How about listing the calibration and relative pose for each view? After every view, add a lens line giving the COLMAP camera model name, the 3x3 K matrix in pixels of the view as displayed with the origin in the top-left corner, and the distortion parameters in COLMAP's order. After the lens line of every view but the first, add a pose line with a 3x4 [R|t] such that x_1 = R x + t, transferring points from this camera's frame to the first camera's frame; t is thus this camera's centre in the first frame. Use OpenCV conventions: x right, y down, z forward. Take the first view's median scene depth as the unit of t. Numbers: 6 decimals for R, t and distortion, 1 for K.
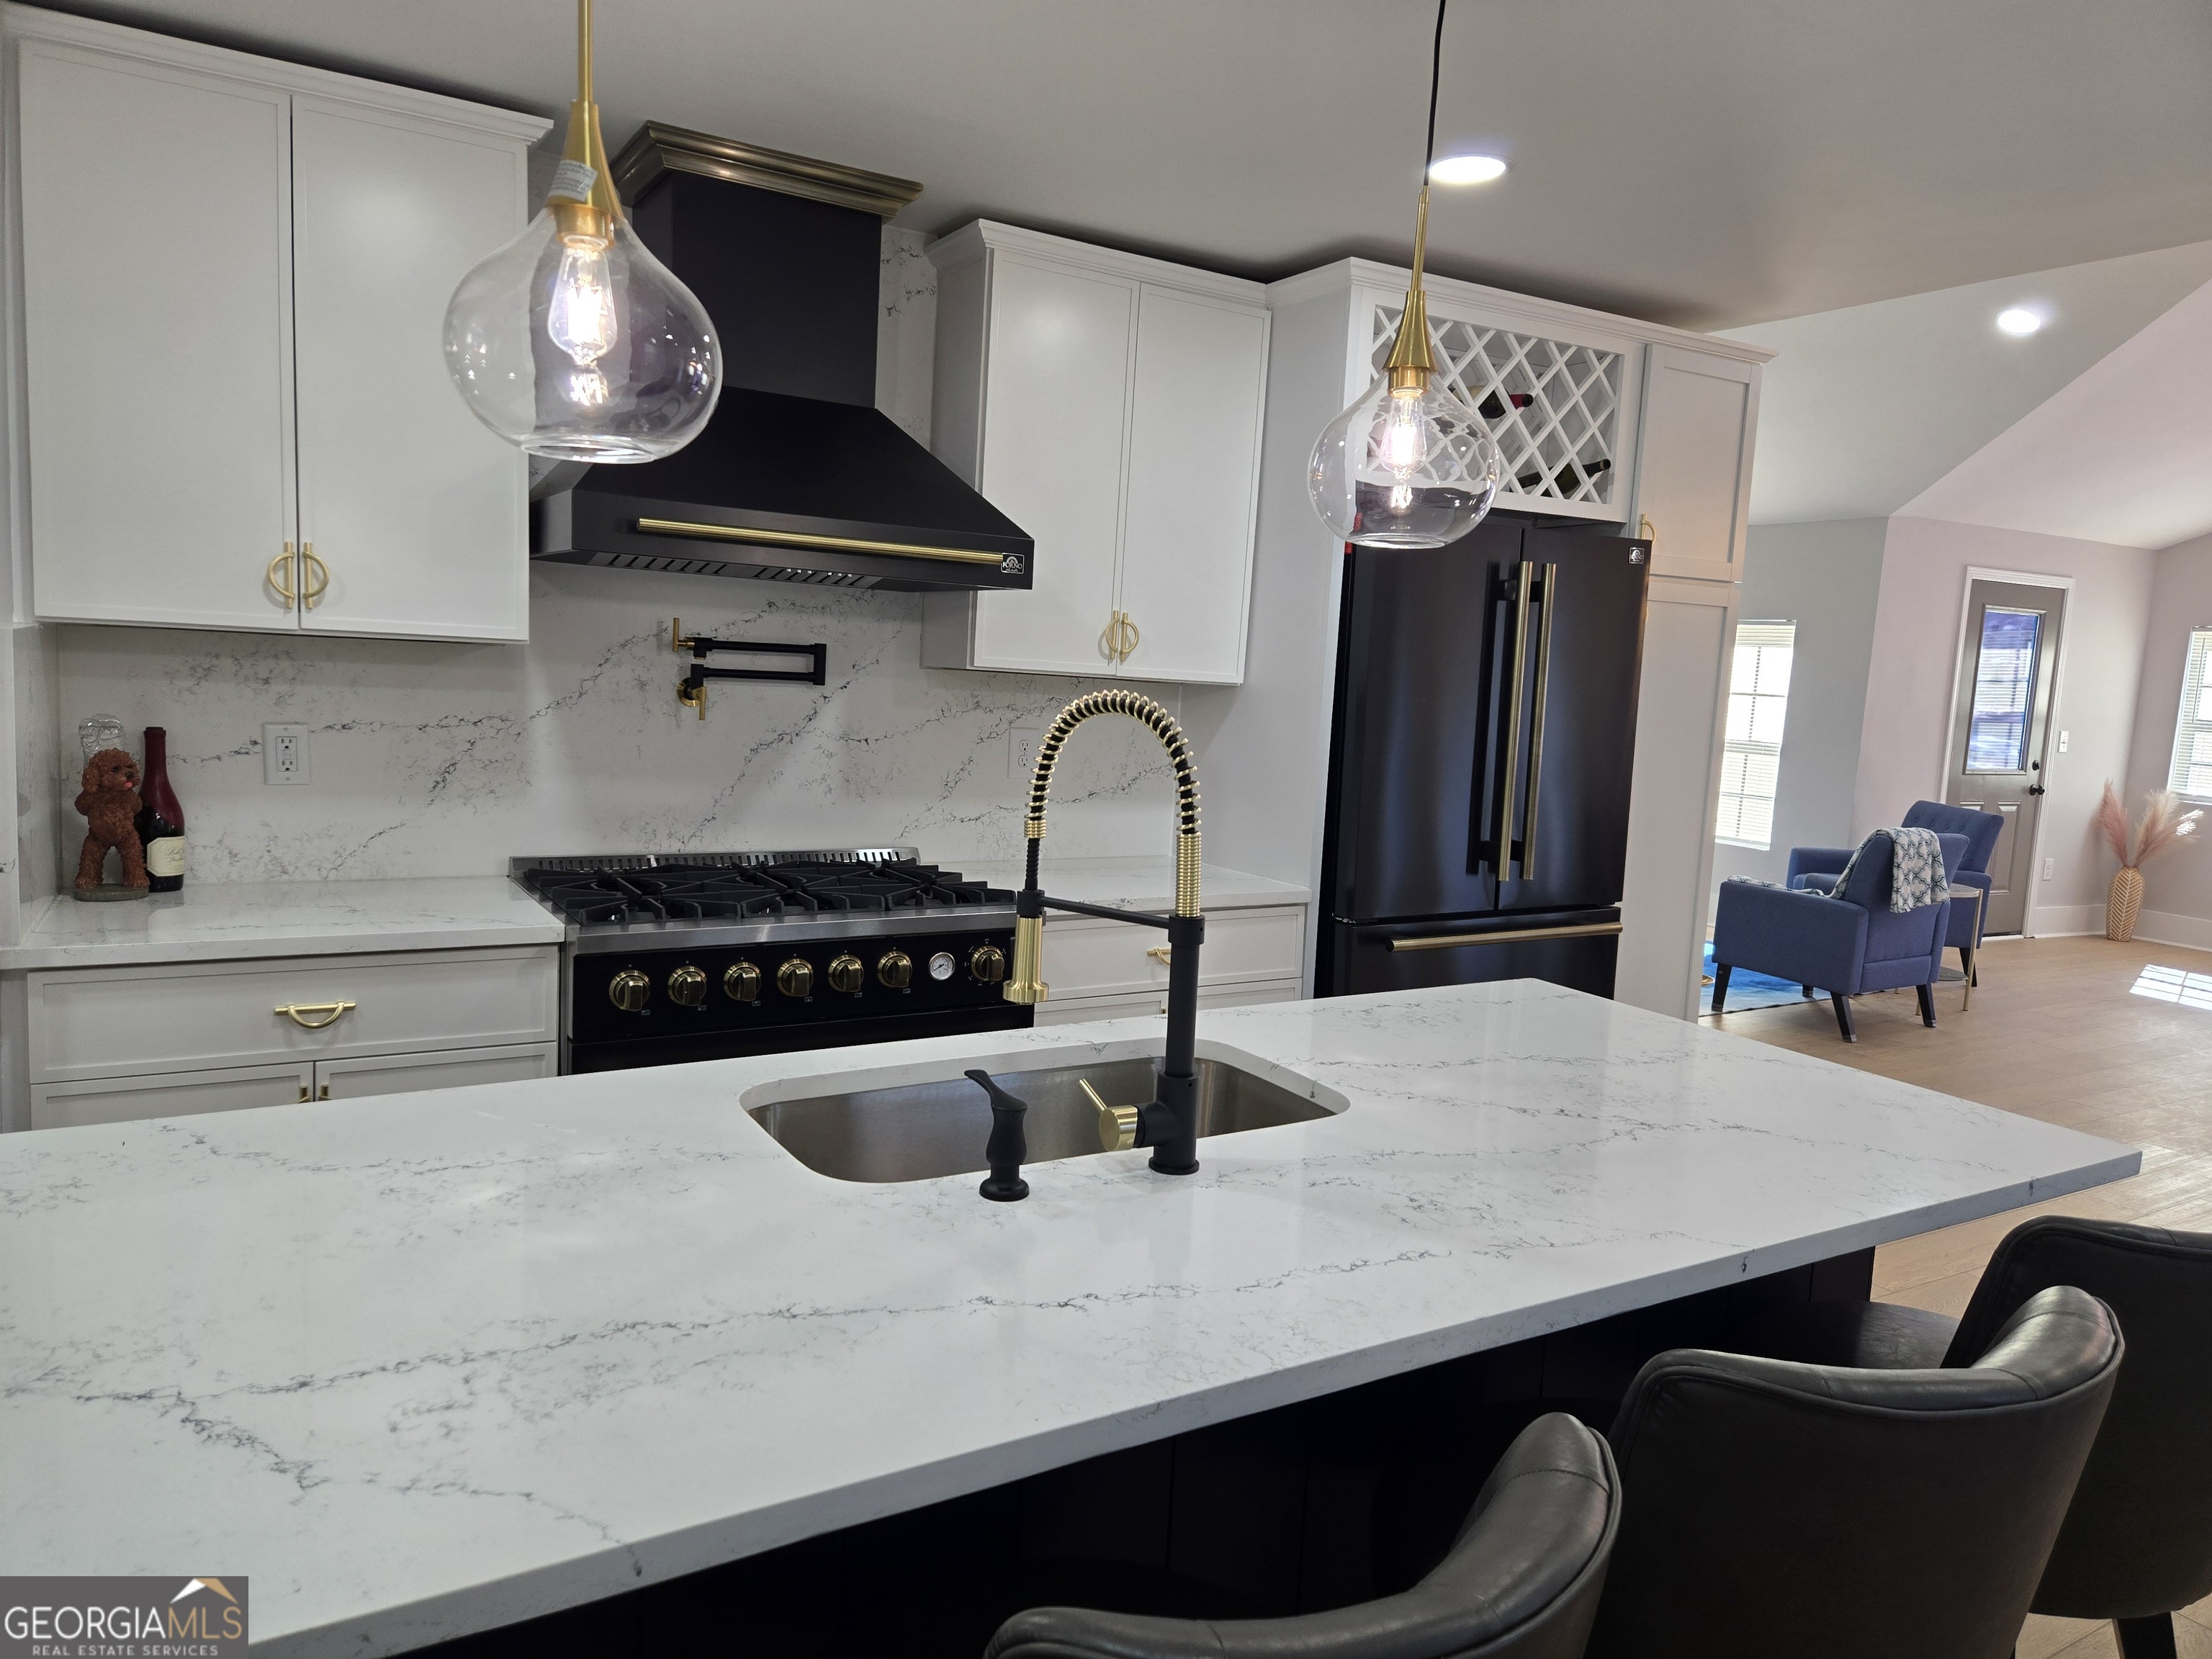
lens RADIAL K [[1464.3, 0, 1106.0], [0, 1464.3, 829.5], [0, 0, 1]] dist [0.068508, -0.054329]
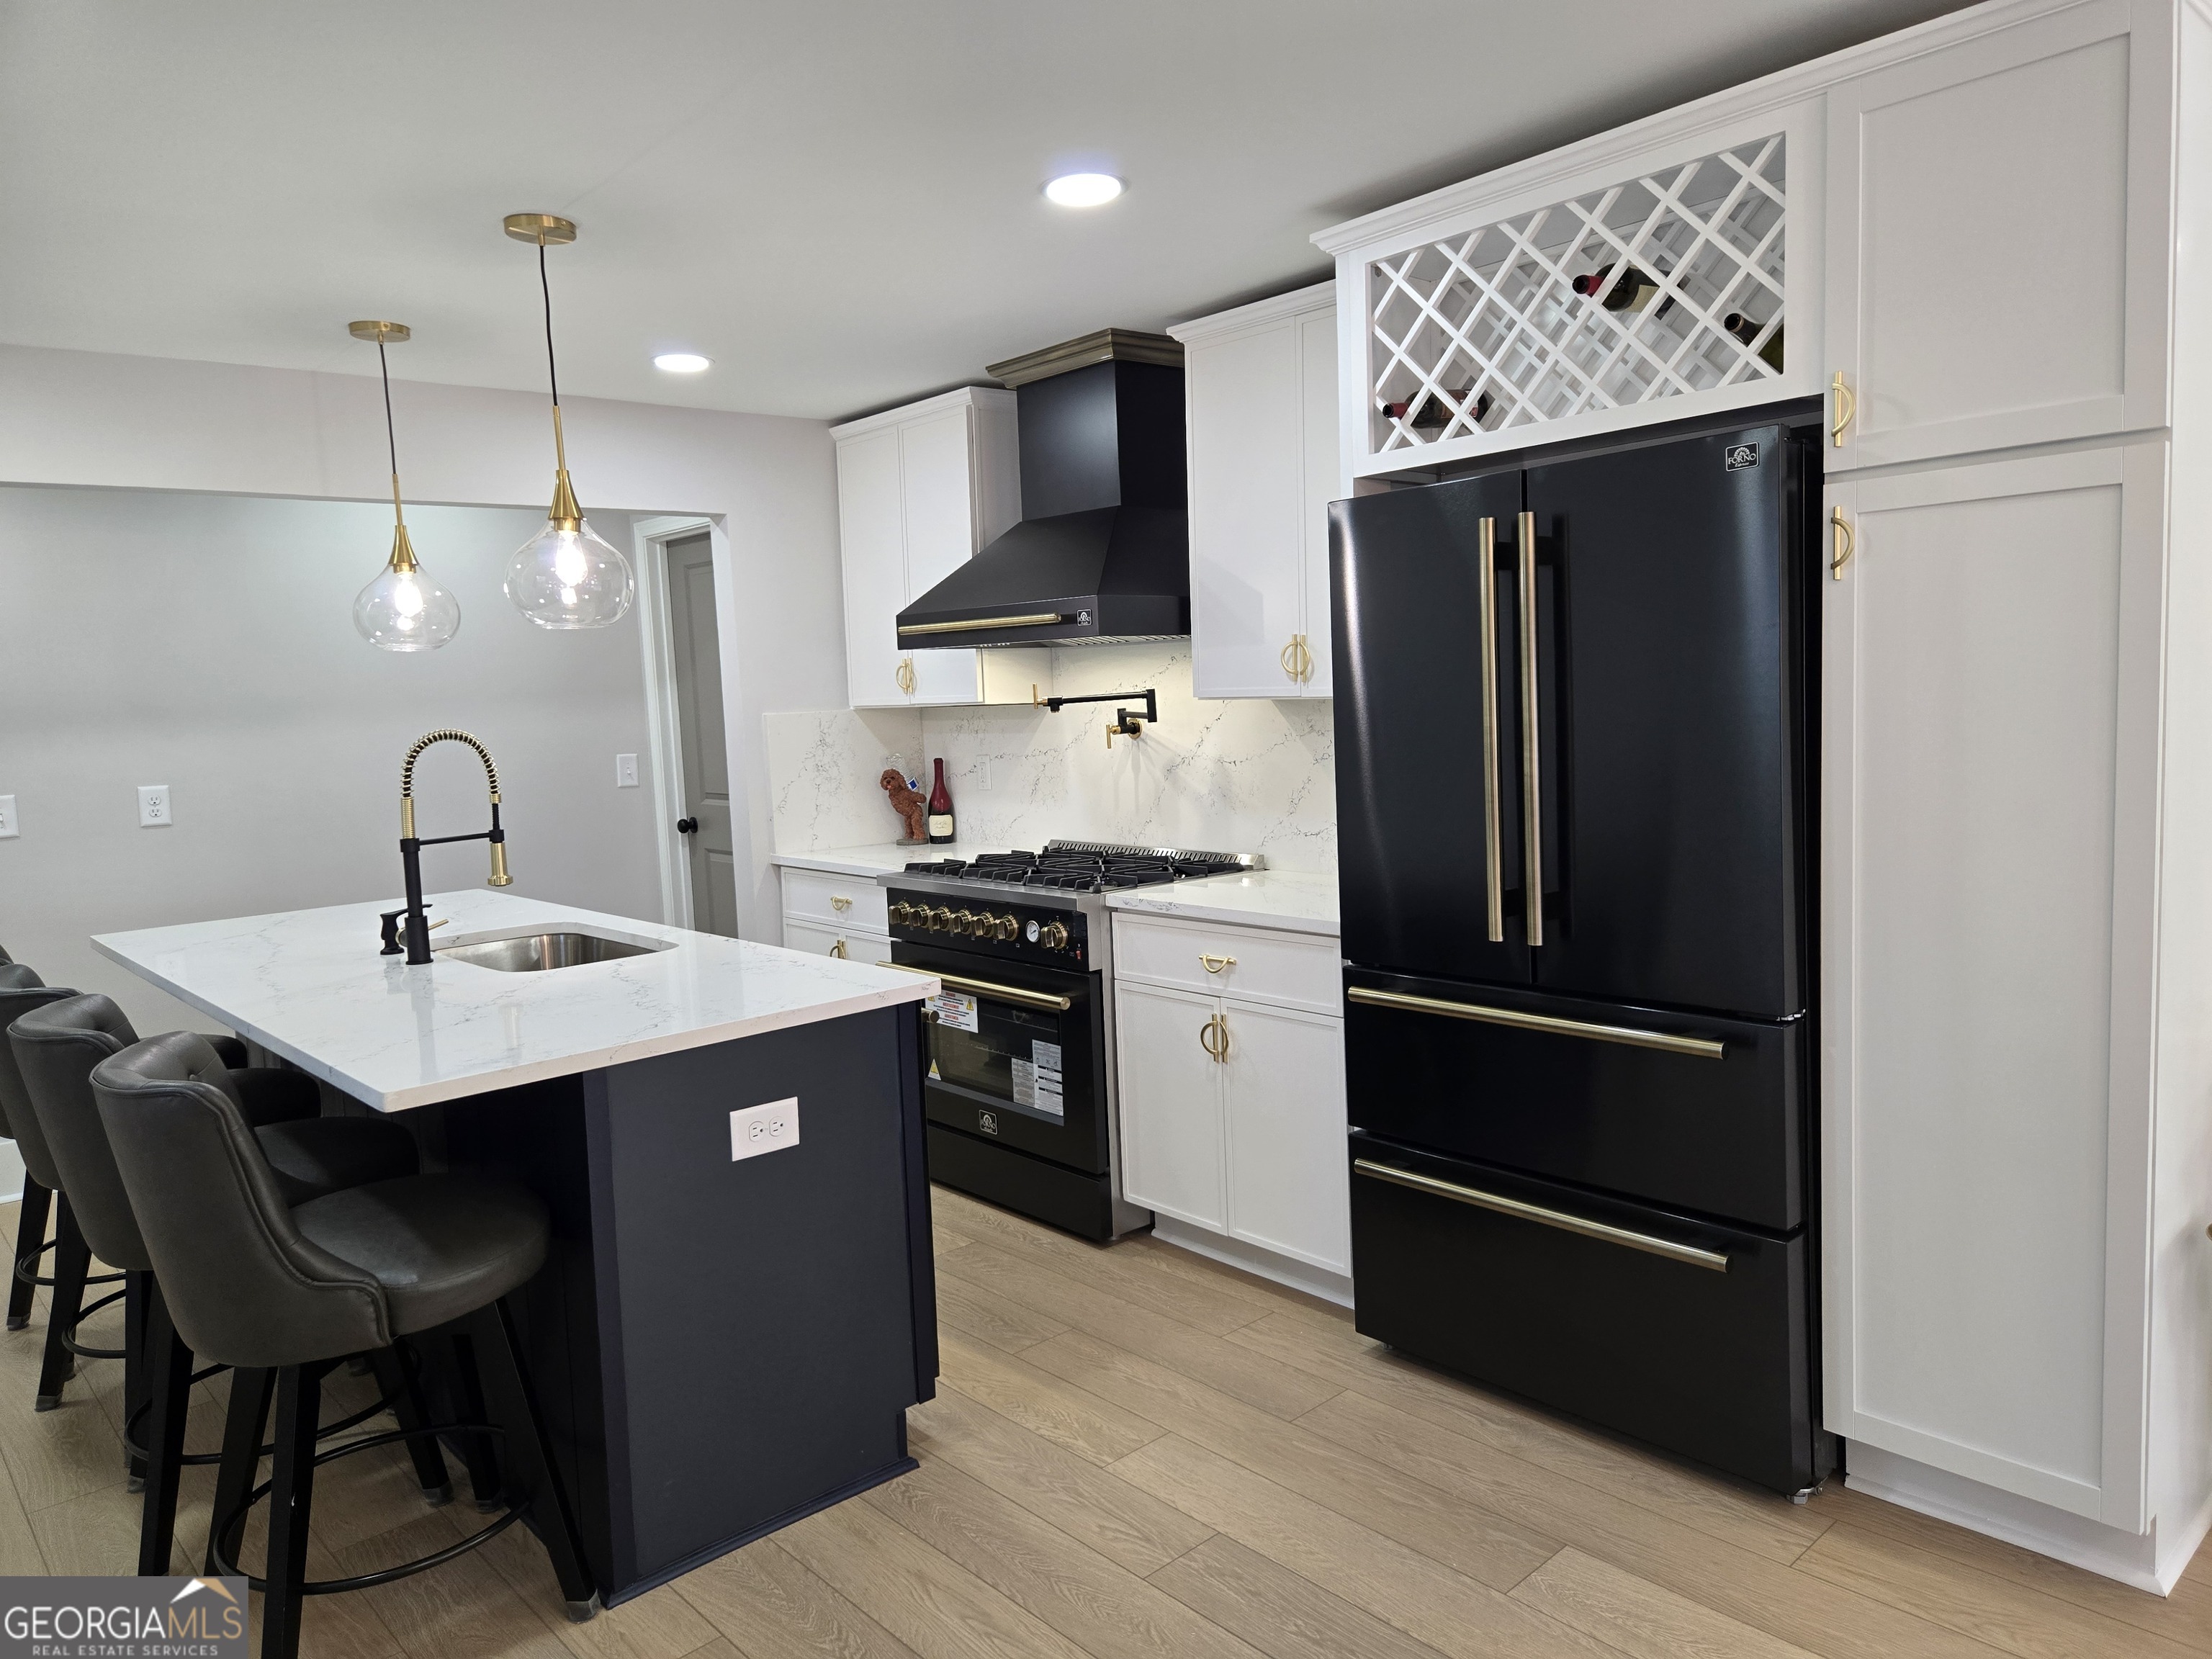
lens RADIAL K [[1471.9, 0, 1088.4], [0, 1471.9, 821.6], [0, 0, 1]] dist [0.061390, -0.045327]
pose [[0.182463, 0.031324, -0.982714, 1.026911], [-0.063040, 0.997809, 0.020101, -0.030466], [0.981190, 0.058283, 0.184038, 0.688669]]
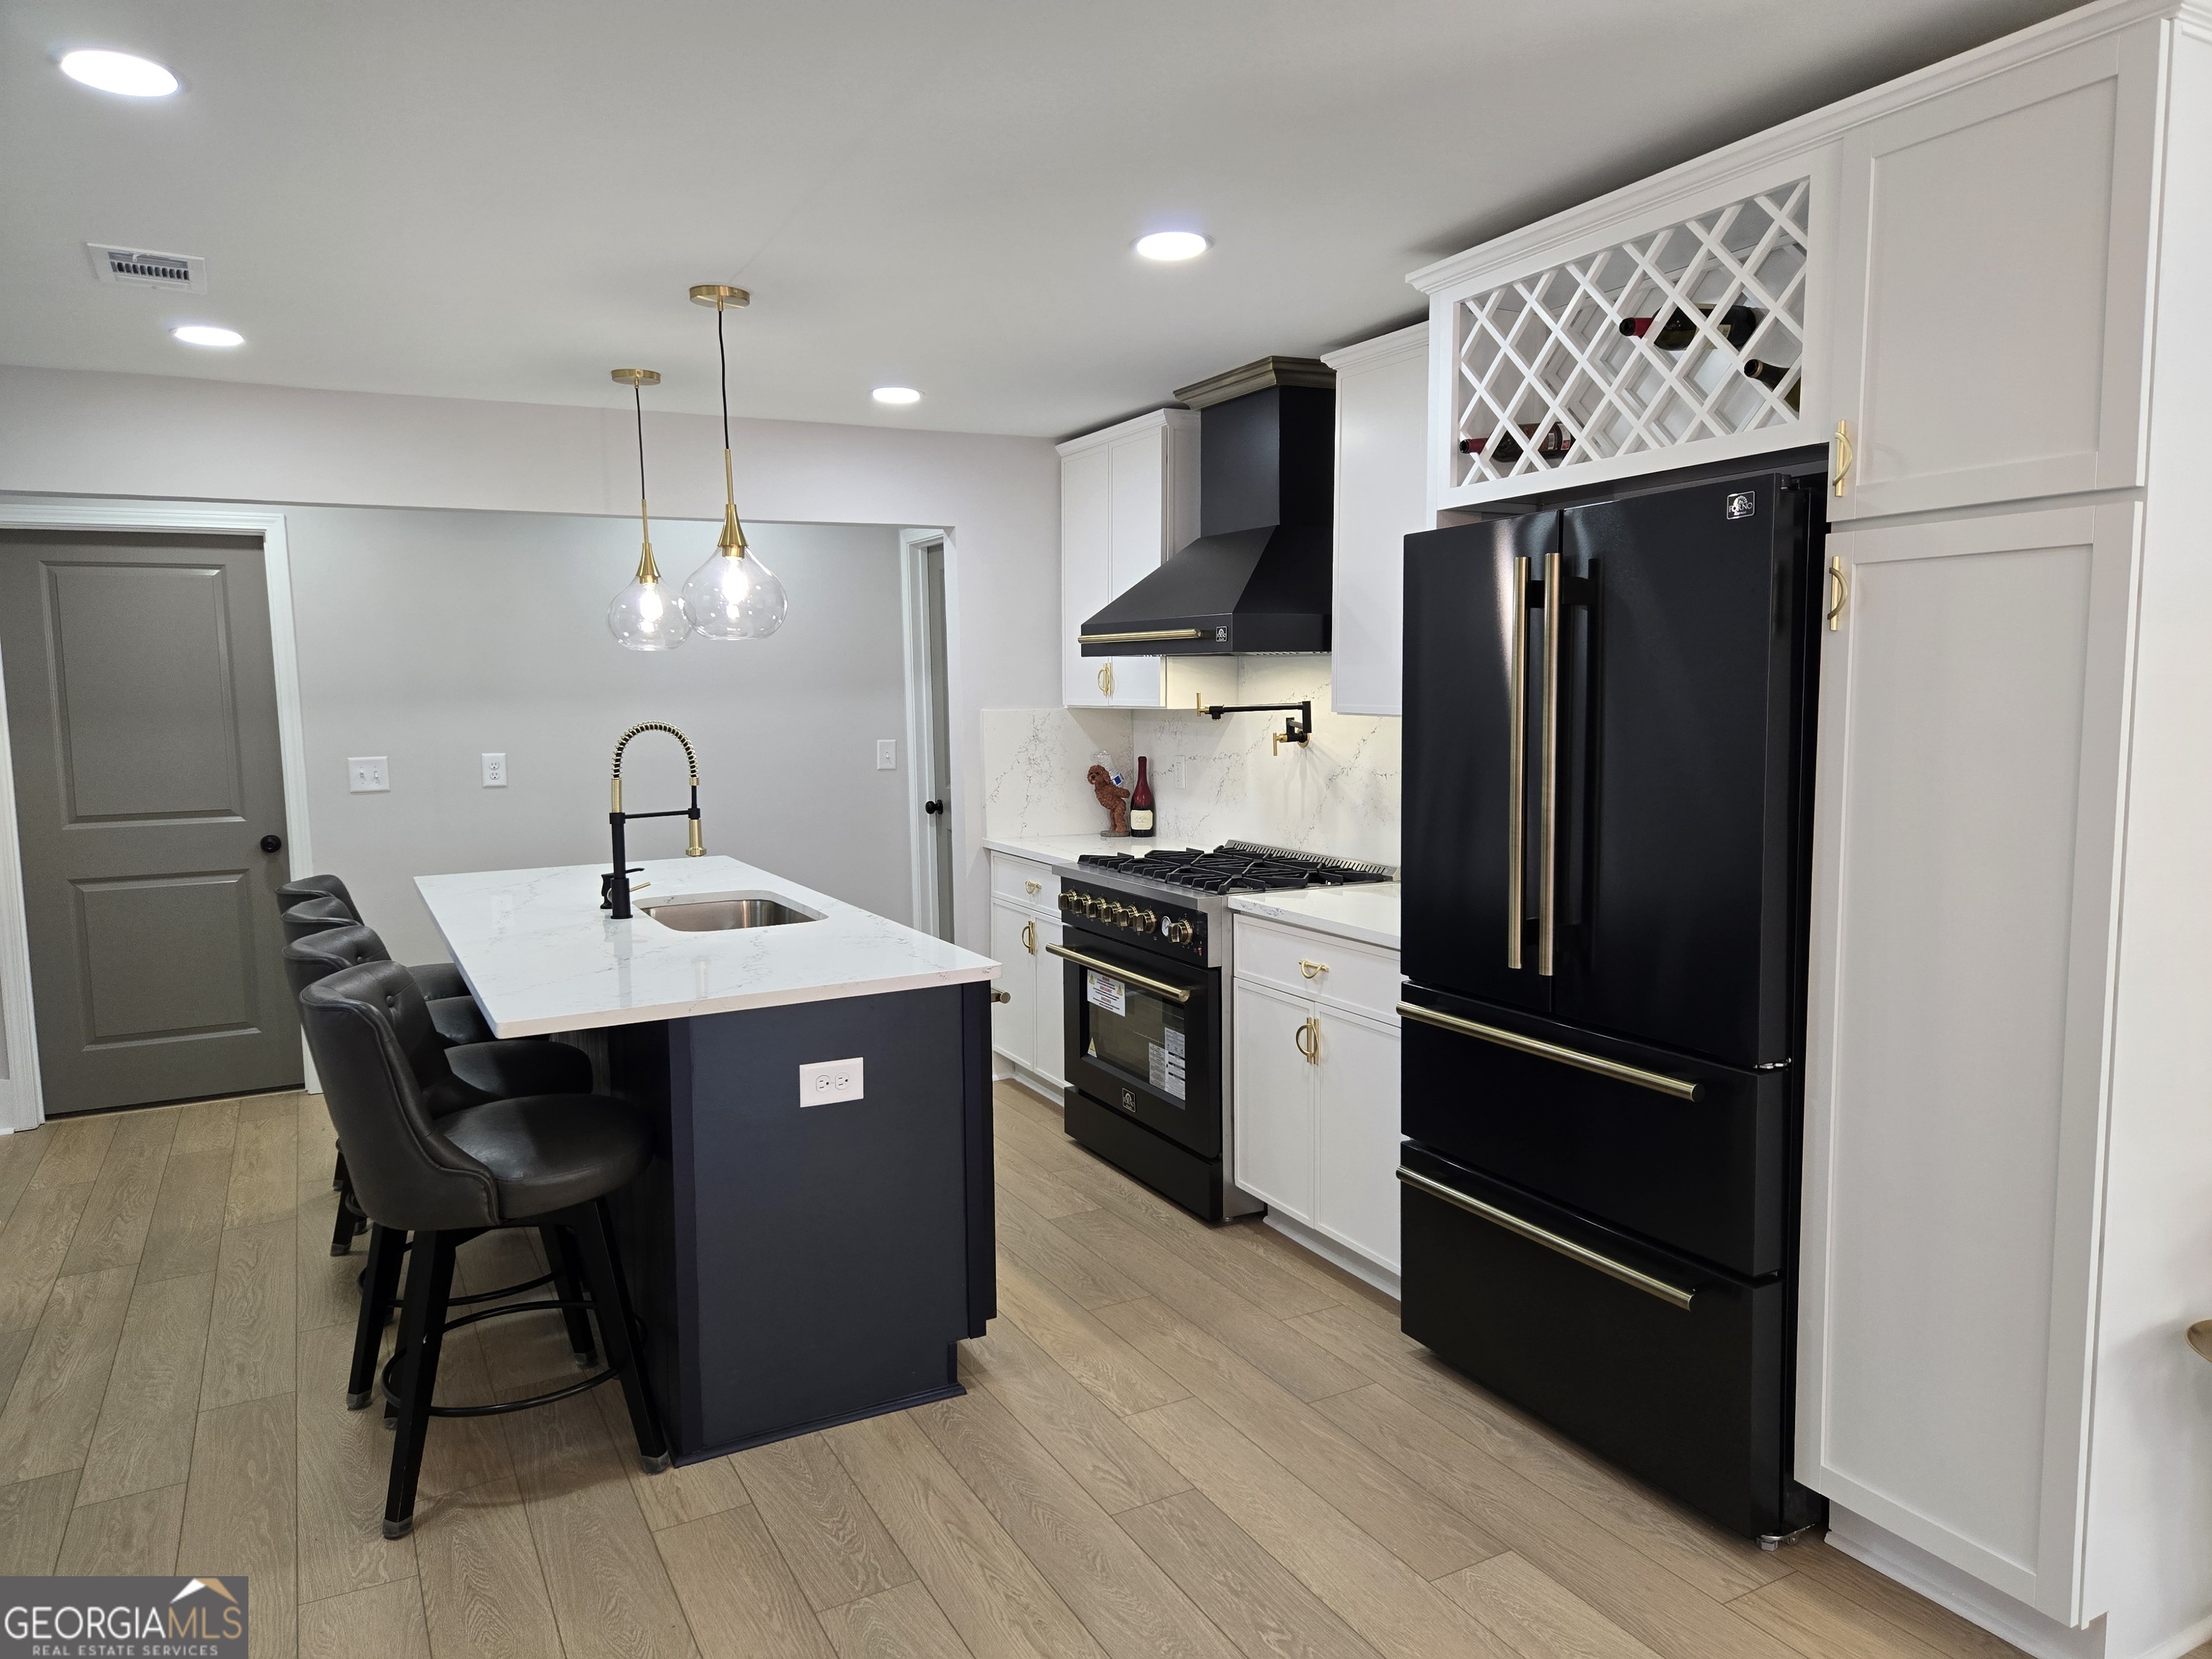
lens RADIAL K [[1464.3, 0, 1106.0], [0, 1464.3, 829.5], [0, 0, 1]] dist [0.068508, -0.054329]
pose [[-0.051474, 0.050863, -0.997378, 1.108897], [-0.105455, 0.992842, 0.056074, -0.062127], [0.993091, 0.108065, -0.045742, 0.857841]]
